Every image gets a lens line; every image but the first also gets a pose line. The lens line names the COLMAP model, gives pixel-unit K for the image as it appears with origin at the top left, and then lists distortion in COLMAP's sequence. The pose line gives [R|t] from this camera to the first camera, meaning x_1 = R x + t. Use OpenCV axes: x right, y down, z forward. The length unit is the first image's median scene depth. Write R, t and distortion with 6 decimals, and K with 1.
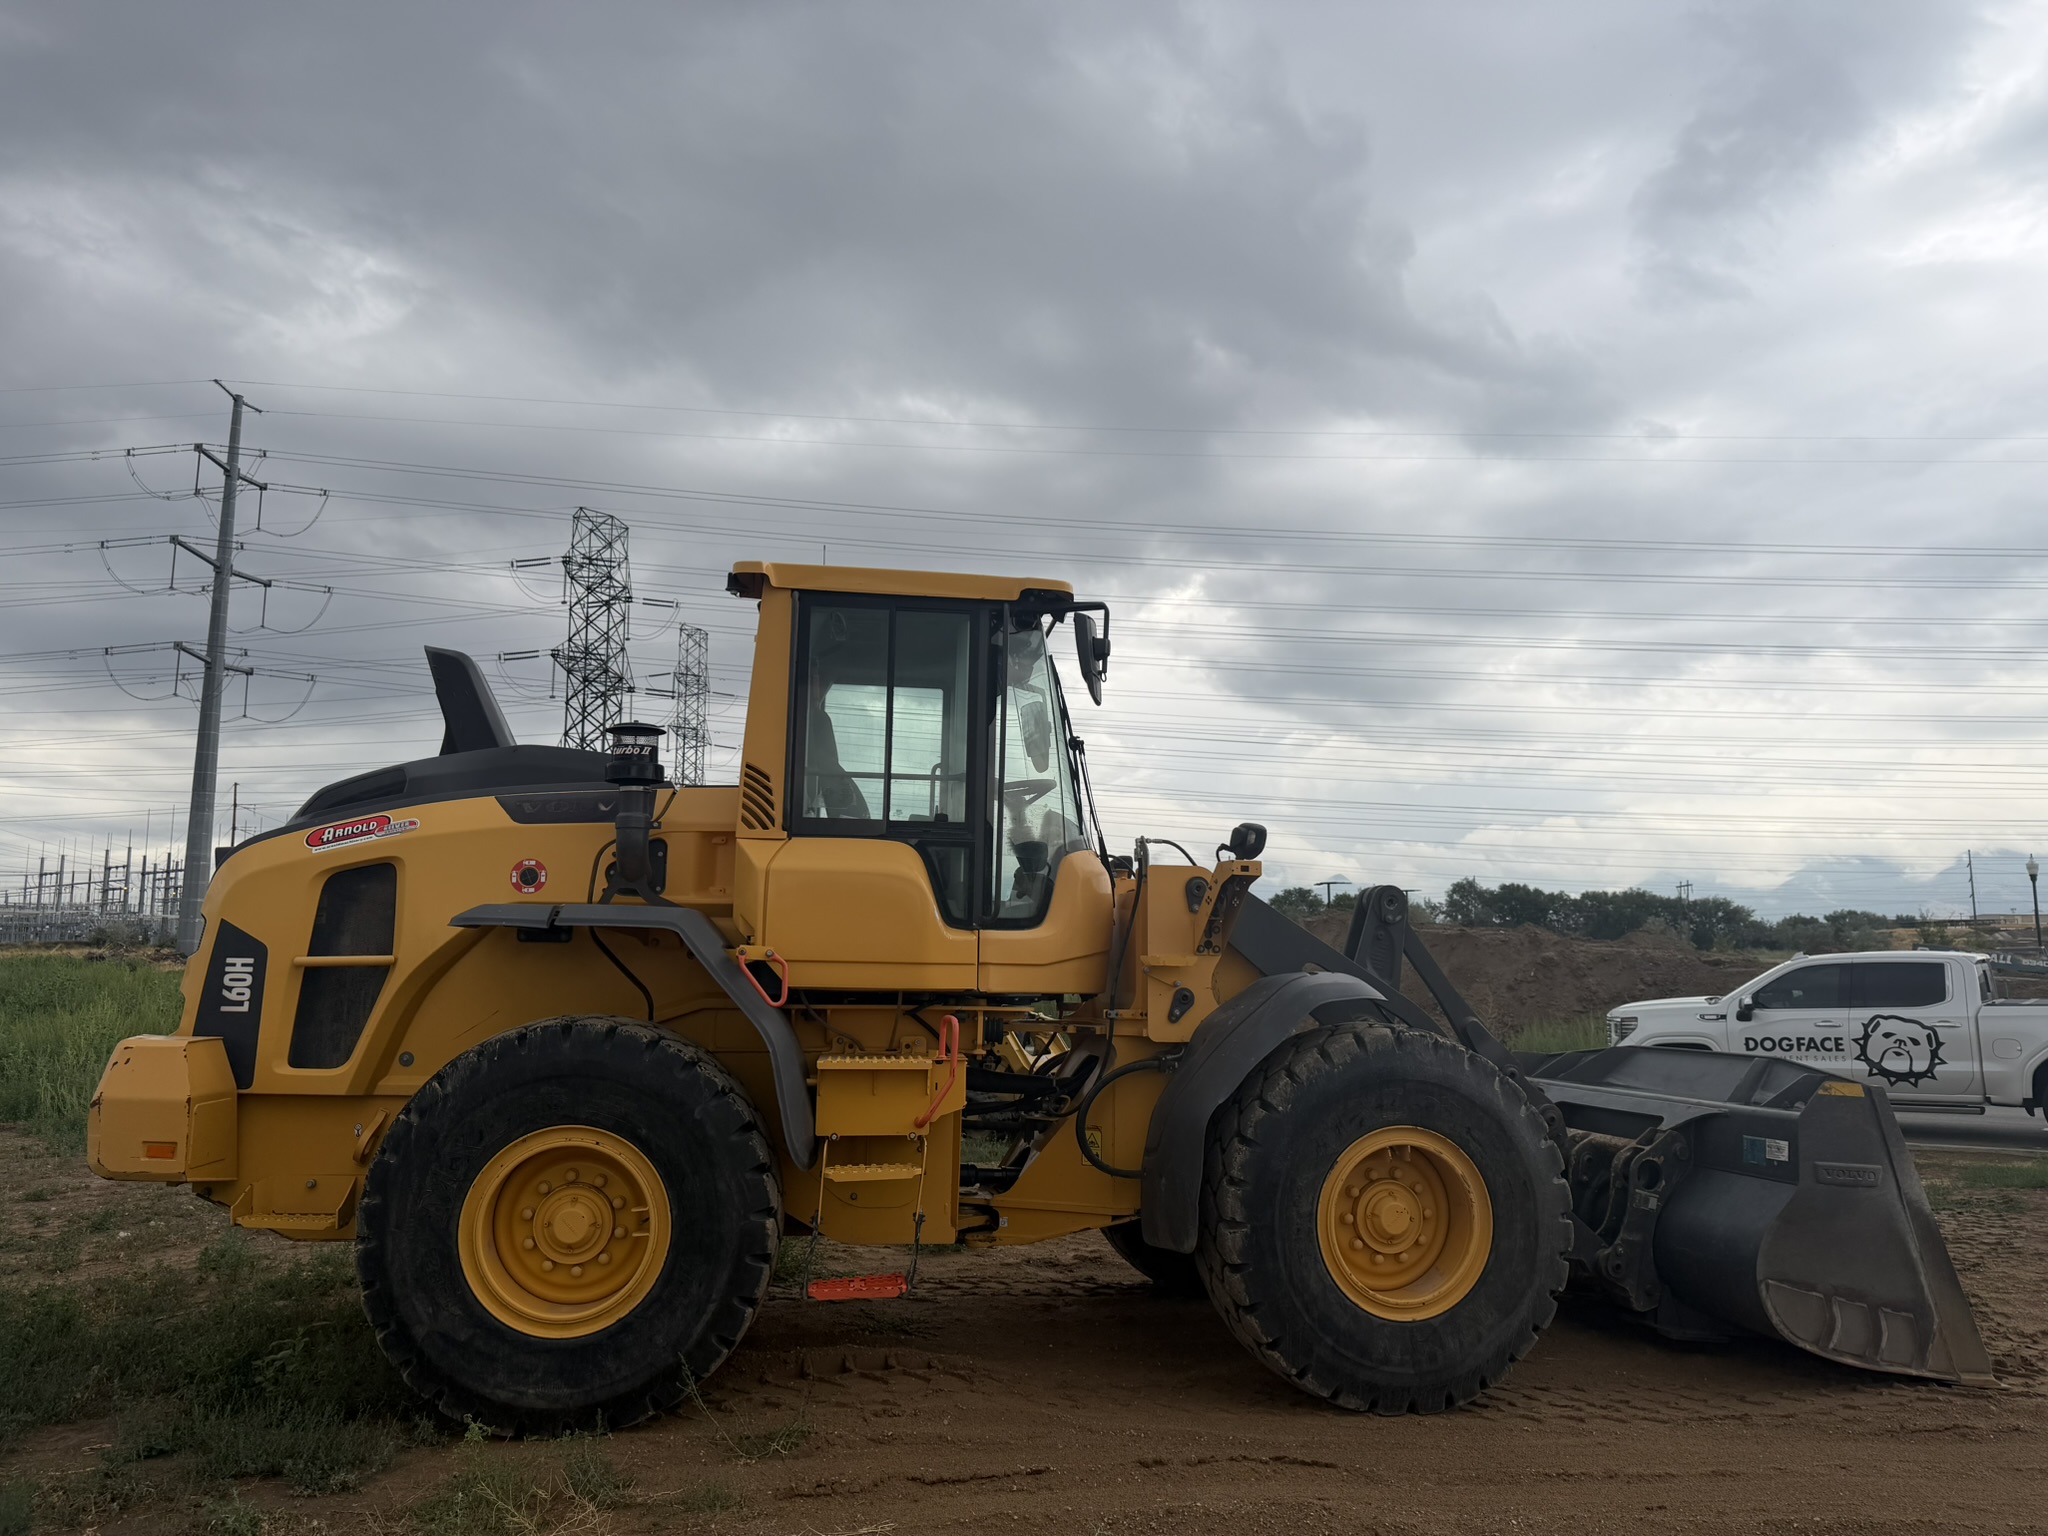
lens RADIAL K [[1443.8, 0, 1024.2], [0, 1443.8, 806.5], [0, 0, 1]] dist [0.049666, -0.070275]
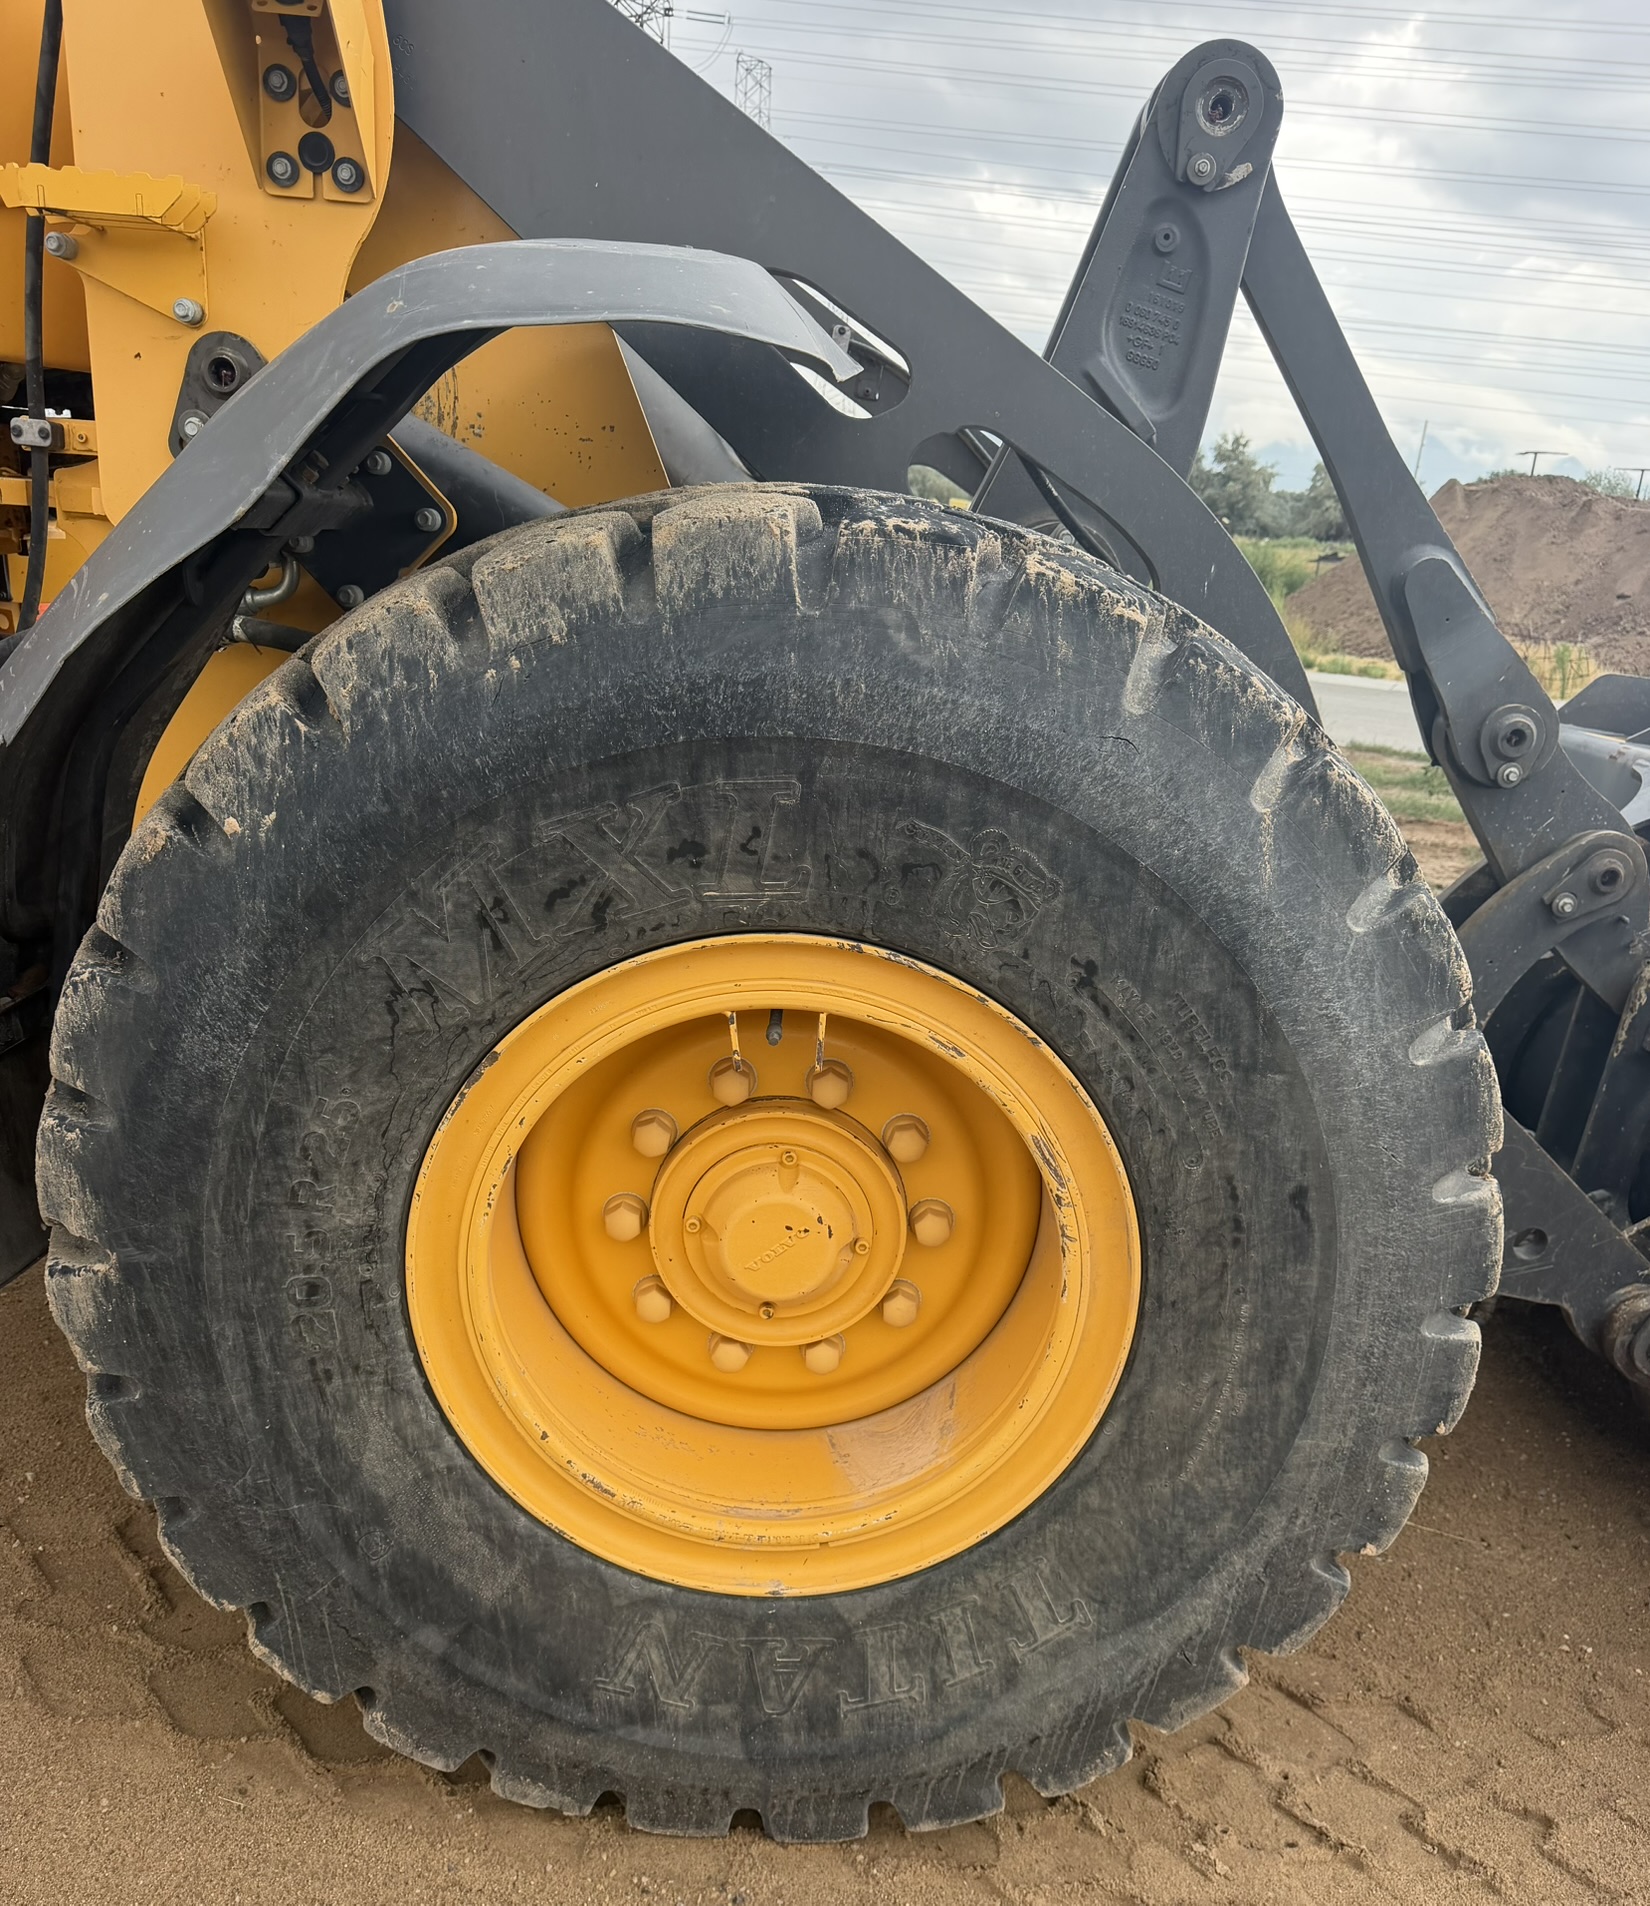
lens RADIAL K [[1521.0, 0, 797.5], [0, 1521.0, 1091.7], [0, 0, 1]] dist [0.033576, -0.011039]
pose [[0.975386, 0.121990, -0.183687, 0.319736], [-0.028544, 0.895872, 0.443395, 0.137198], [0.218650, -0.427238, 0.877303, 0.796104]]
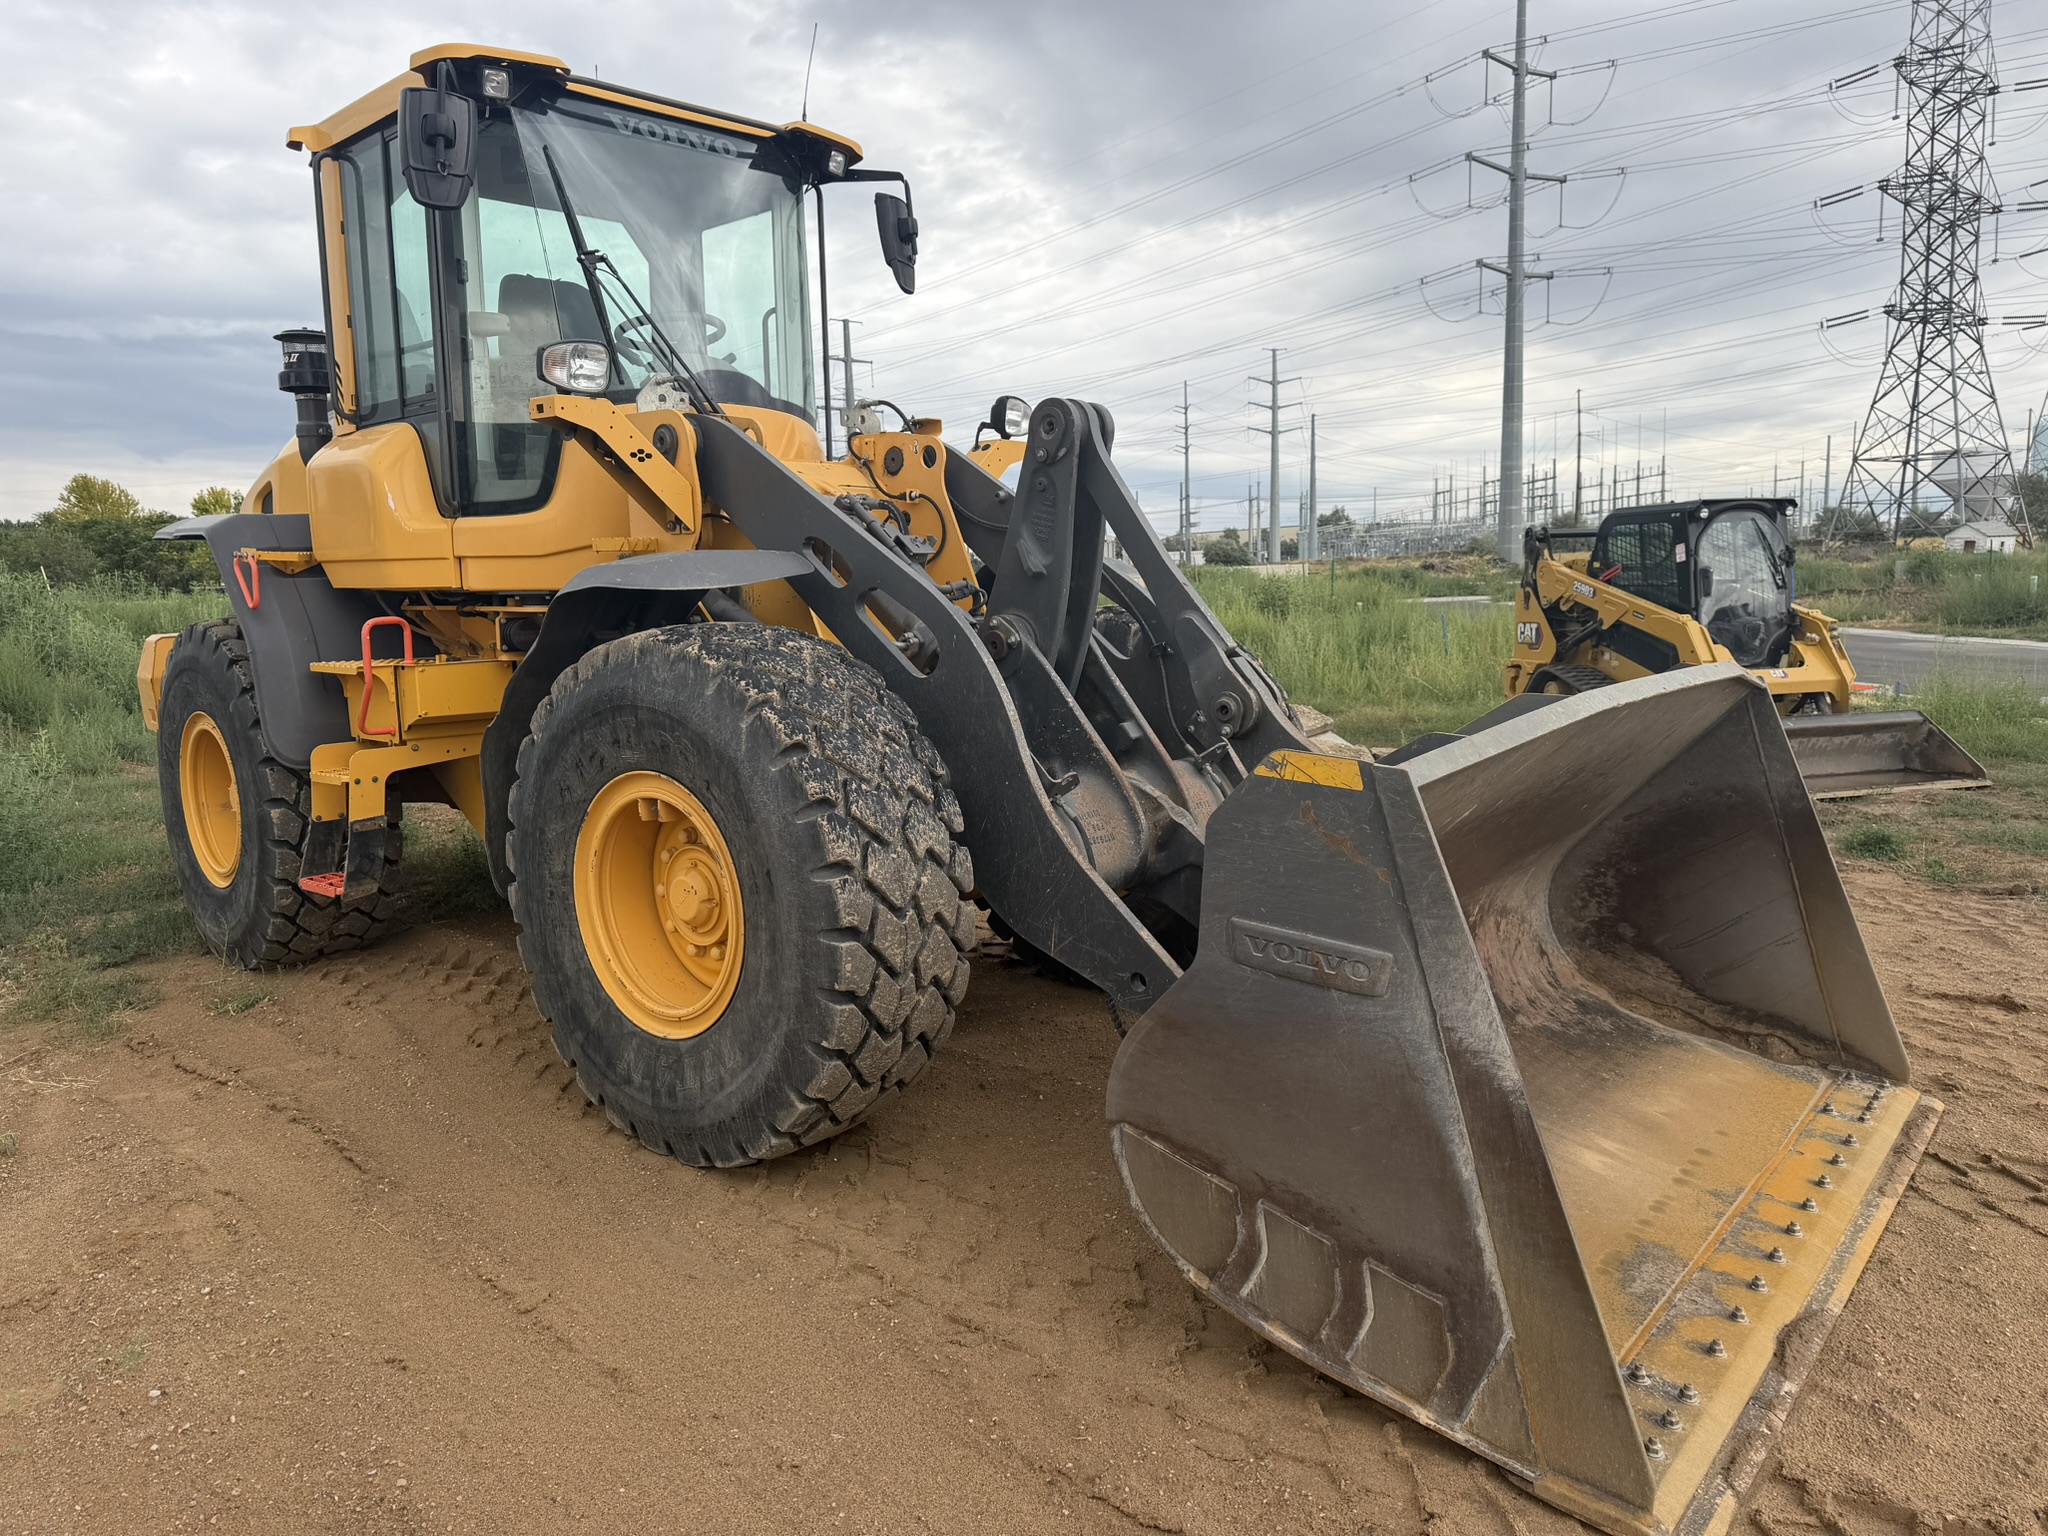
lens RADIAL K [[1443.8, 0, 1031.4], [0, 1443.8, 780.4], [0, 0, 1]] dist [0.049666, -0.070275]
pose [[0.622930, 0.080270, -0.778149, 0.936523], [0.119648, 0.973242, 0.196176, 0.114962], [0.773074, -0.215308, 0.596657, 0.754240]]
